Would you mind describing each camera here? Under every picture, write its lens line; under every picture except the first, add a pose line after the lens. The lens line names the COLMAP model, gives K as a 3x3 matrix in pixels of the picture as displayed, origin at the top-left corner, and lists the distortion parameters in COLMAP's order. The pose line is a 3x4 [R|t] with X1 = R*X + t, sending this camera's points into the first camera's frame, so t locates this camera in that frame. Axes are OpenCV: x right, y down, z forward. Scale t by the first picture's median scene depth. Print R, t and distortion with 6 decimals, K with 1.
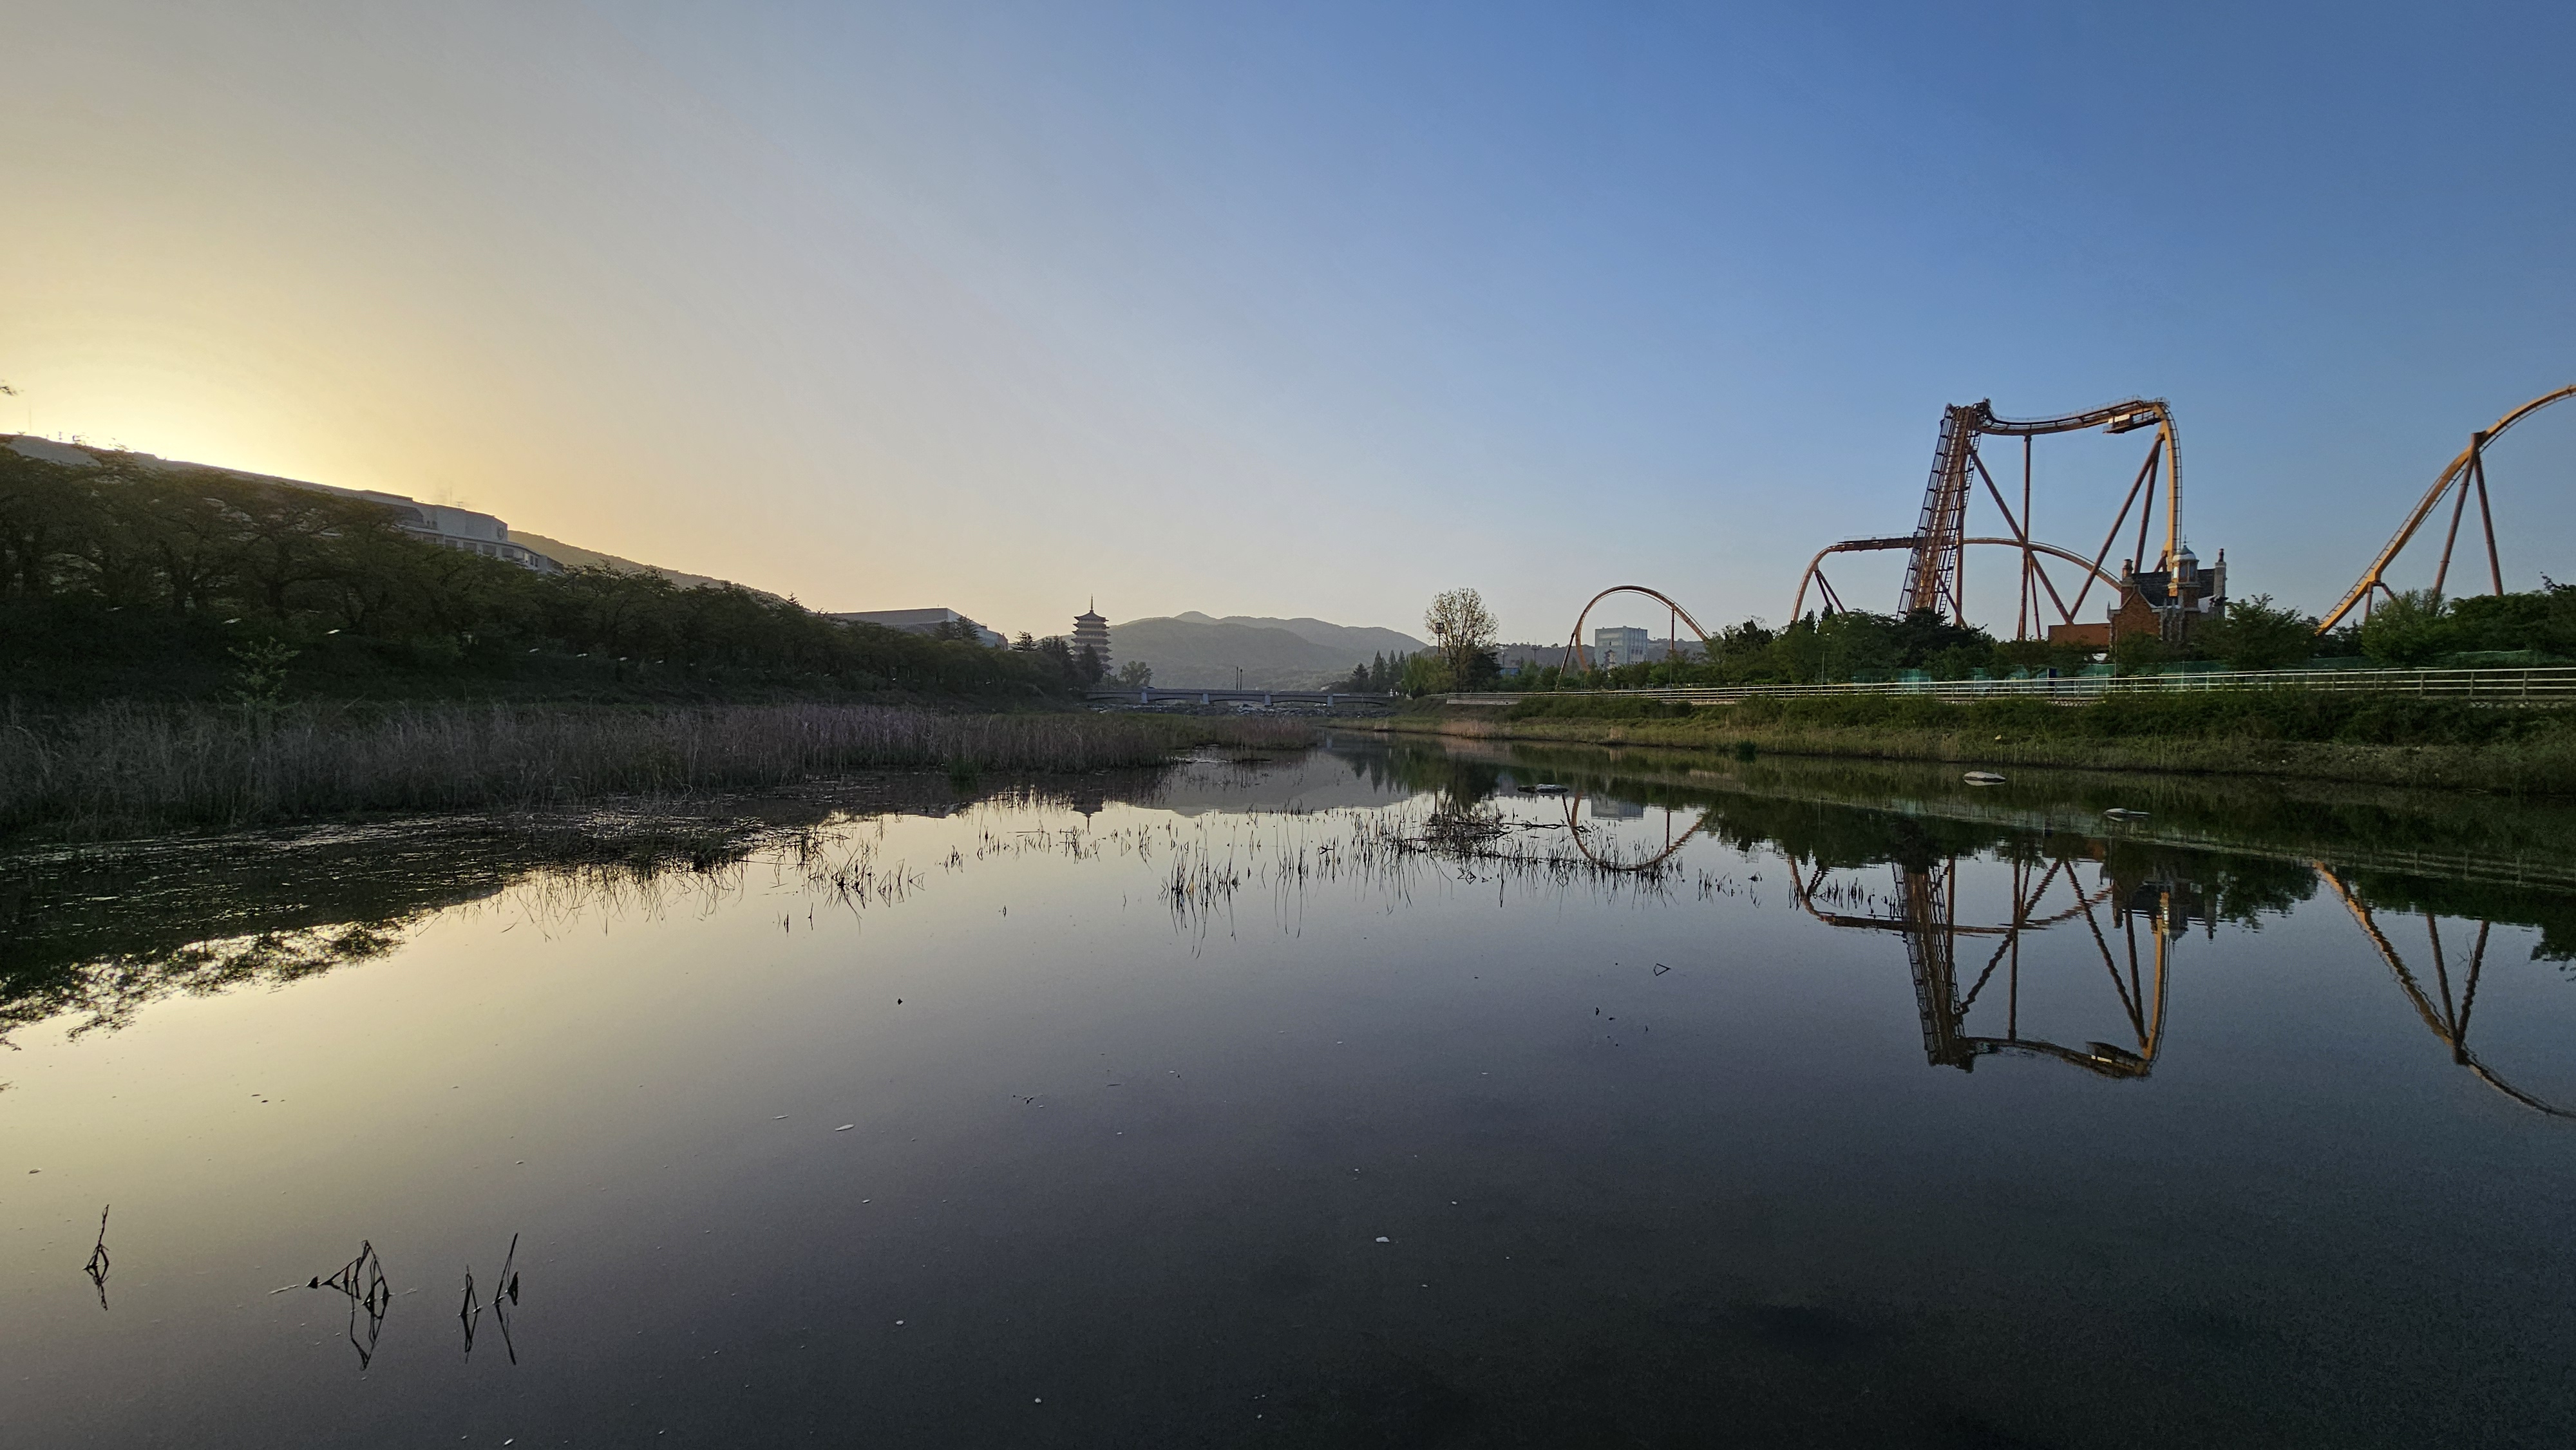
lens RADIAL K [[1055.3, 0, 1295.8], [0, 1055.3, 729.9], [0, 0, 1]] dist [0.000326, 0.000004]
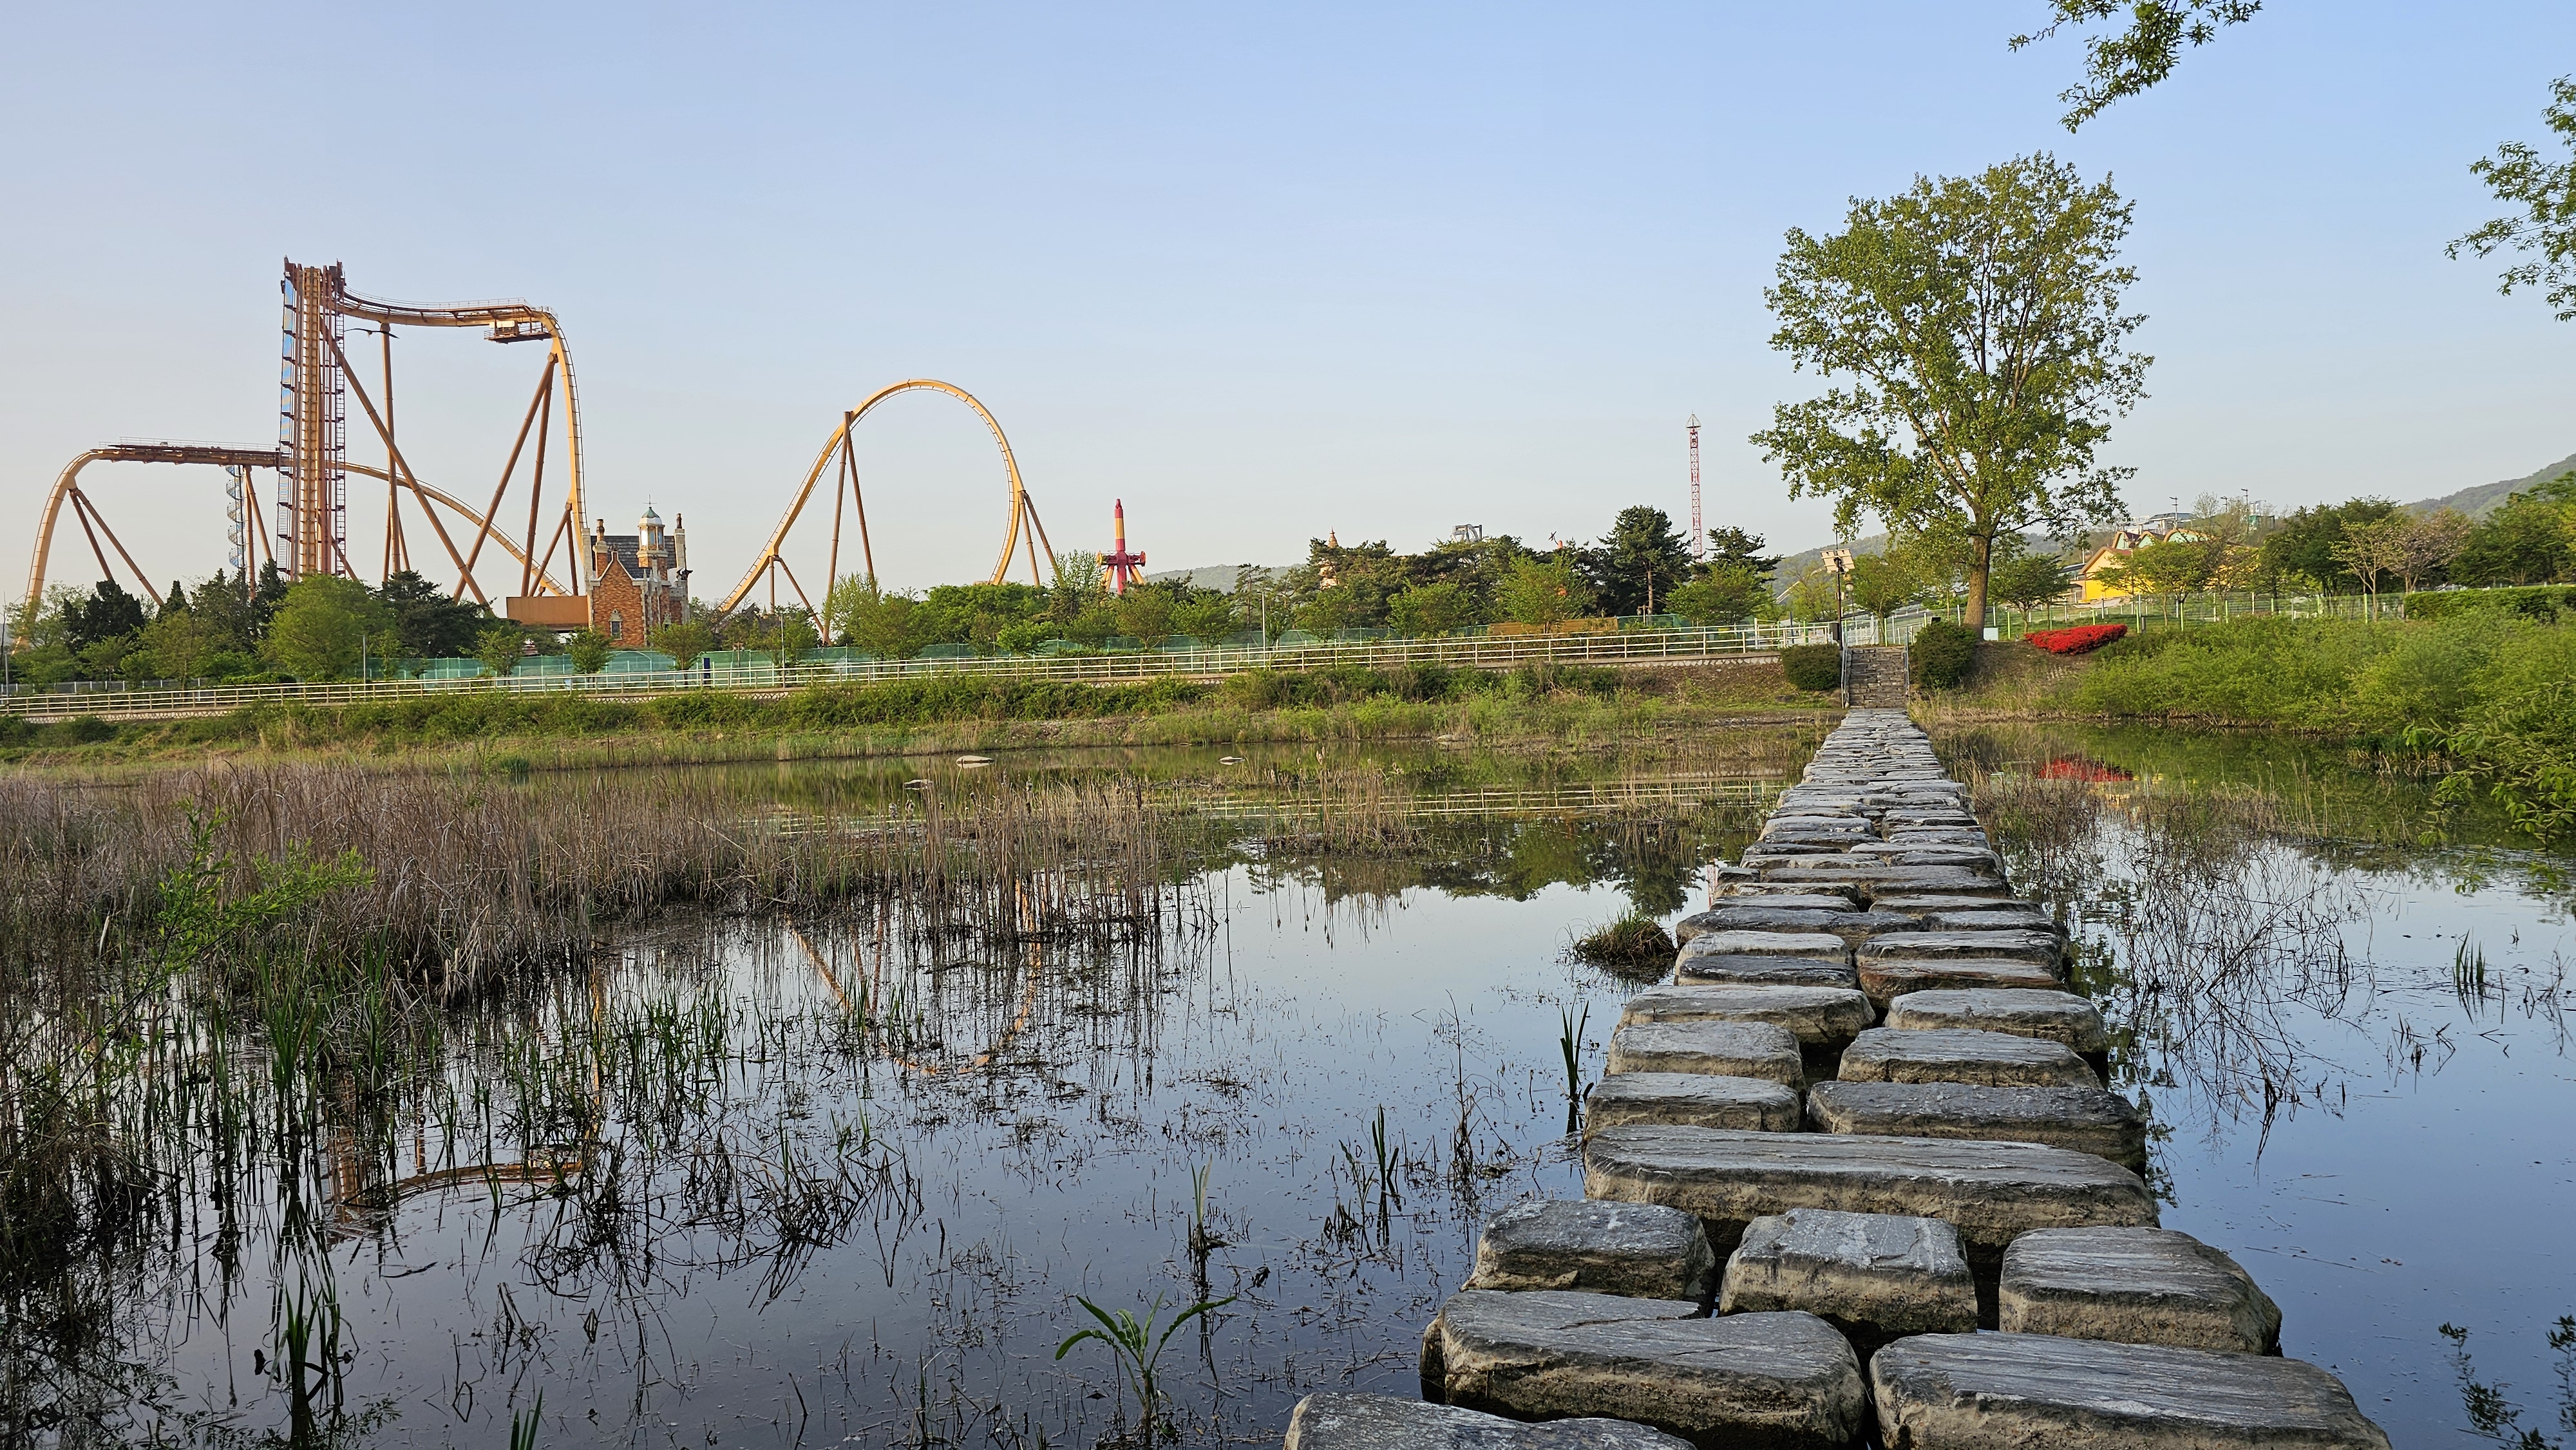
lens RADIAL K [[1806.5, 0, 1283.9], [0, 1806.5, 722.0], [0, 0, 1]] dist [-0.003884, -0.001726]
pose [[0.383418, -0.044669, 0.922494, -0.222852], [0.059653, 0.997942, 0.023529, -0.005014], [-0.921646, 0.046008, 0.385293, -0.010240]]
